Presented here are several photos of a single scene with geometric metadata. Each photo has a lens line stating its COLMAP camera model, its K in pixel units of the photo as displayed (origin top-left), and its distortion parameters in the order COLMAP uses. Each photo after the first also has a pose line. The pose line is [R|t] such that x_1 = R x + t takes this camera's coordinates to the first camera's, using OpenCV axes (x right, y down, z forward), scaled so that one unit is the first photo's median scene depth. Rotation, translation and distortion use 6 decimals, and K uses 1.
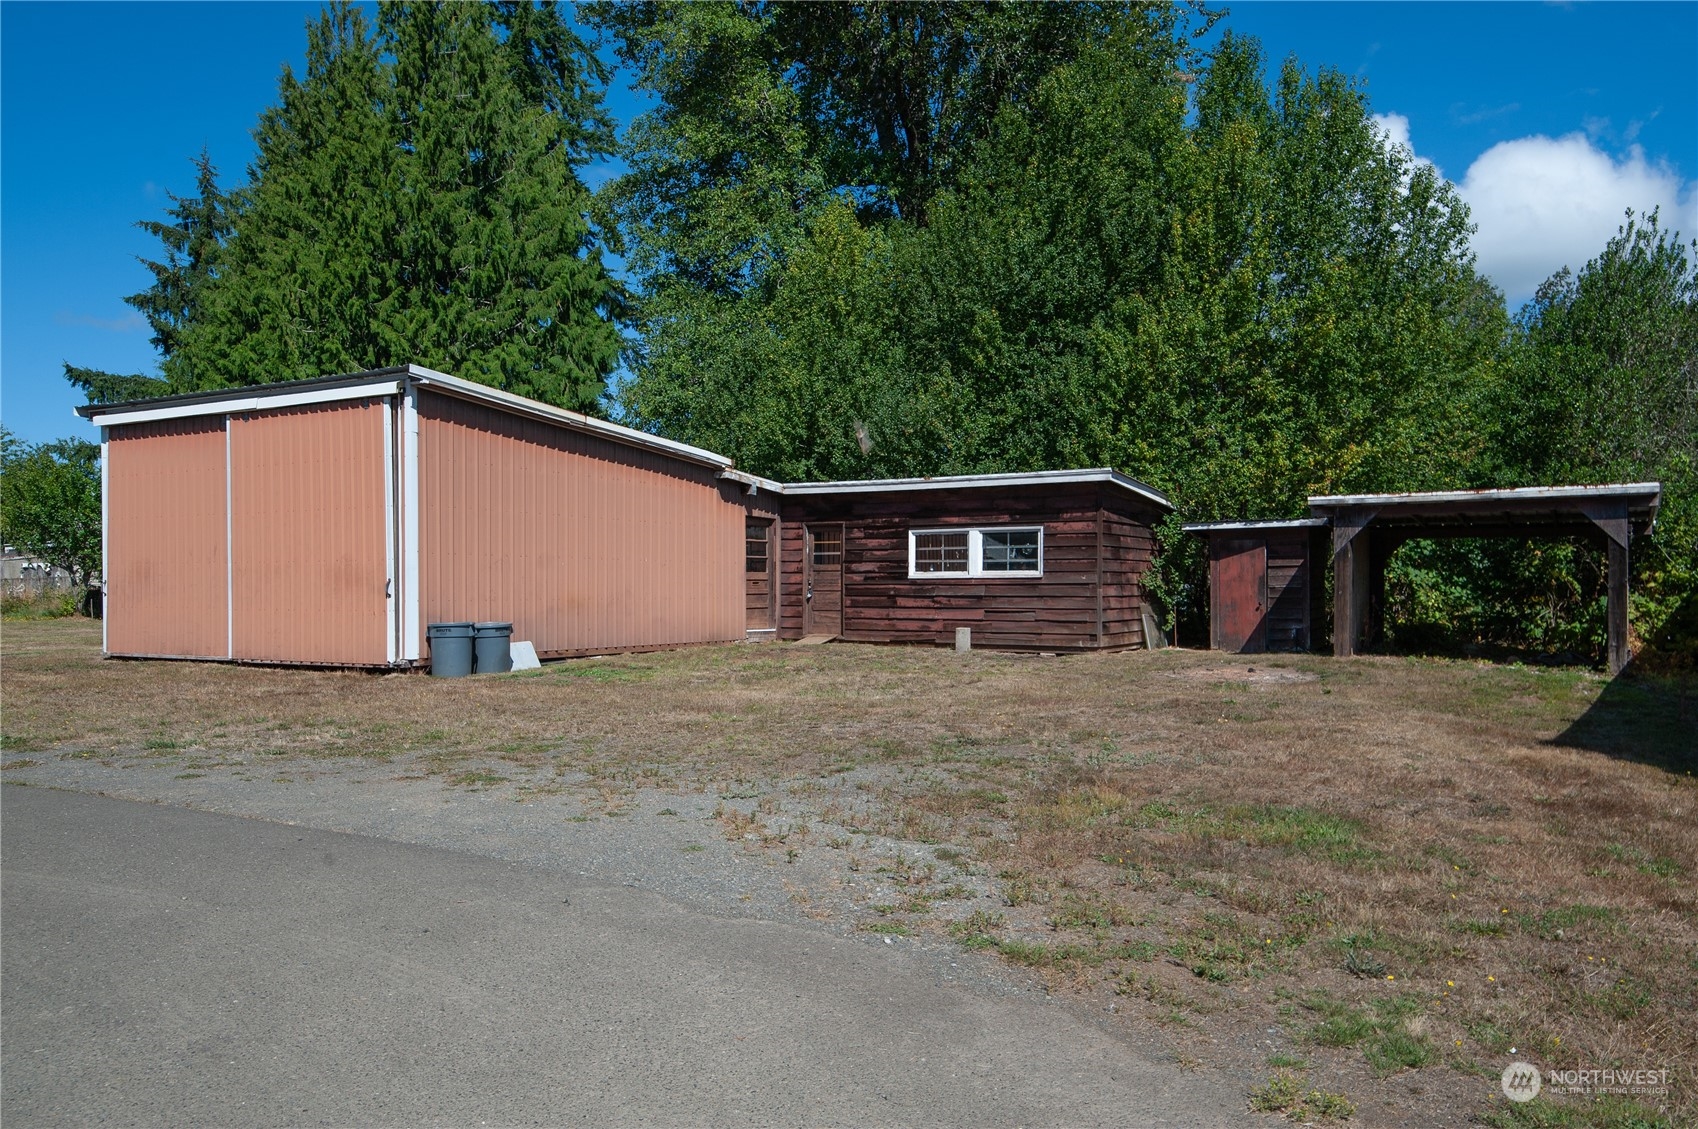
lens RADIAL K [[1276.3, 0, 848.2], [0, 1276.3, 567.7], [0, 0, 1]] dist [-0.000185, 0.001293]
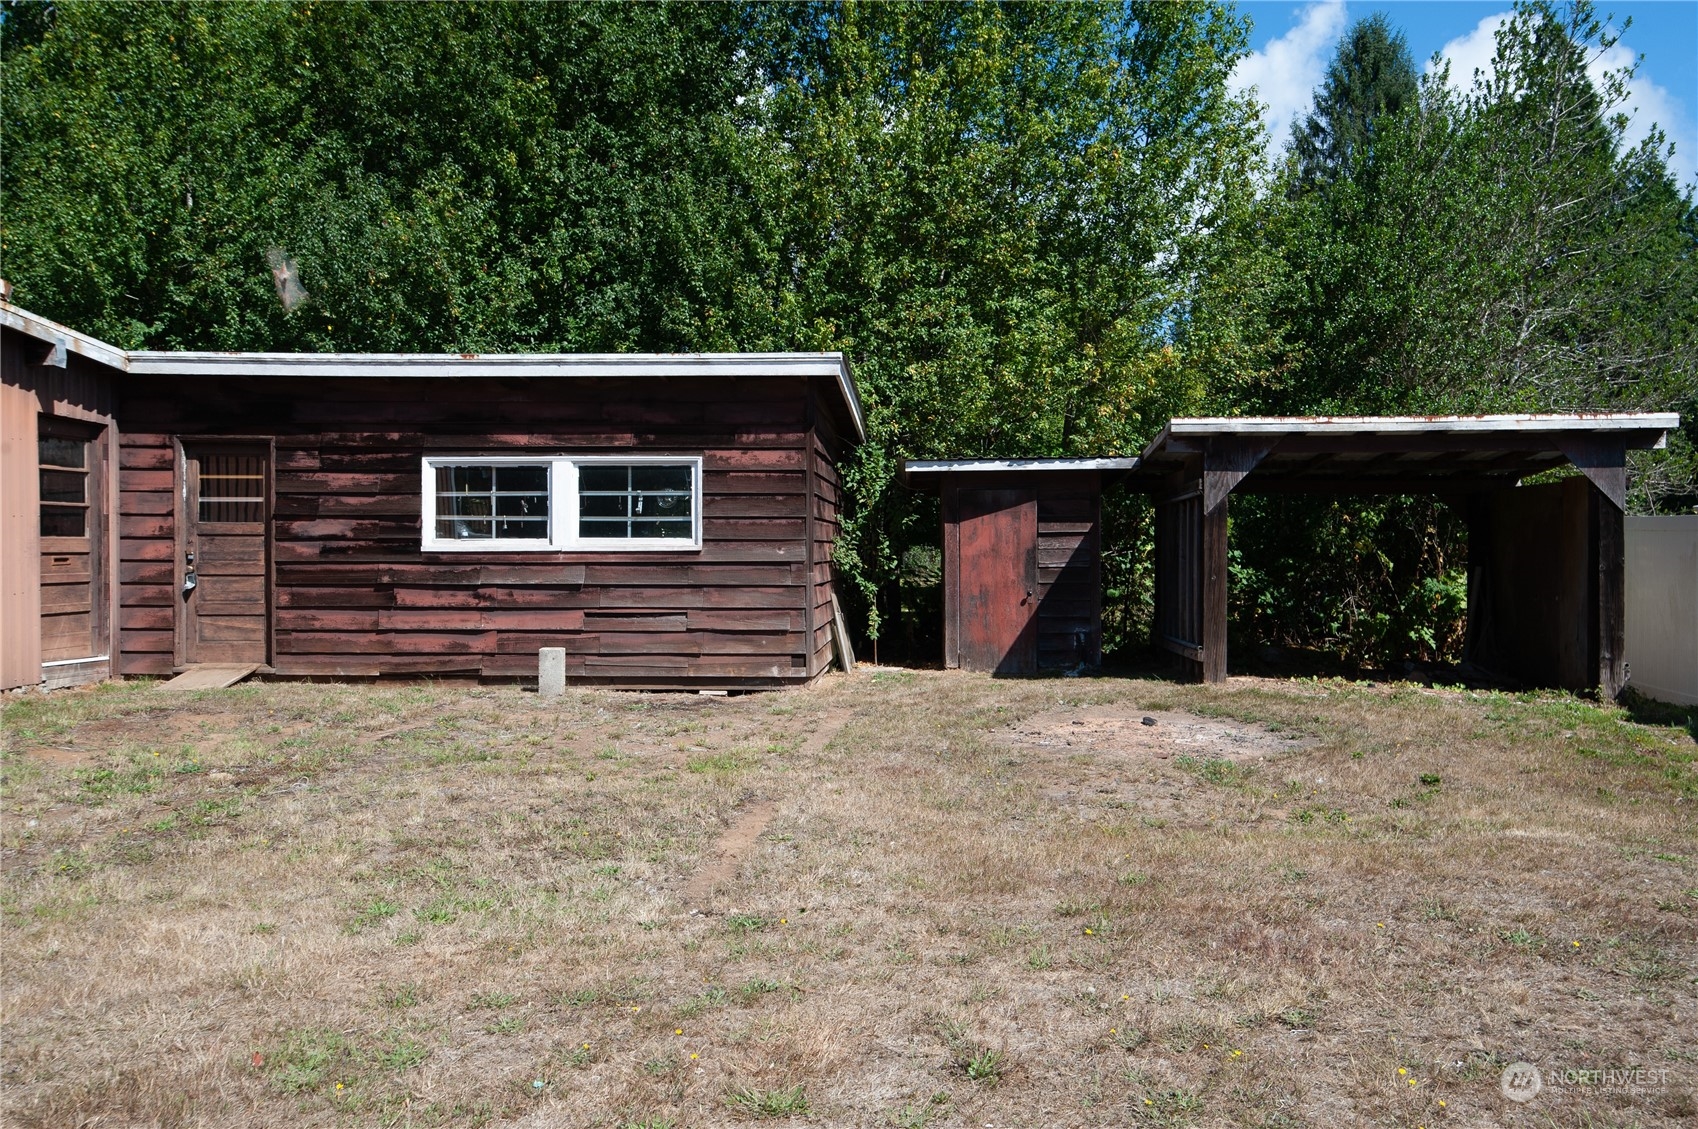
lens RADIAL K [[1394.9, 0, 851.7], [0, 1394.9, 567.6], [0, 0, 1]] dist [0.045864, 0.004483]
pose [[0.870118, -0.004852, 0.492820, -0.080630], [-0.008816, 0.999638, 0.025407, -0.000835], [-0.492765, -0.026452, 0.869760, 0.431371]]
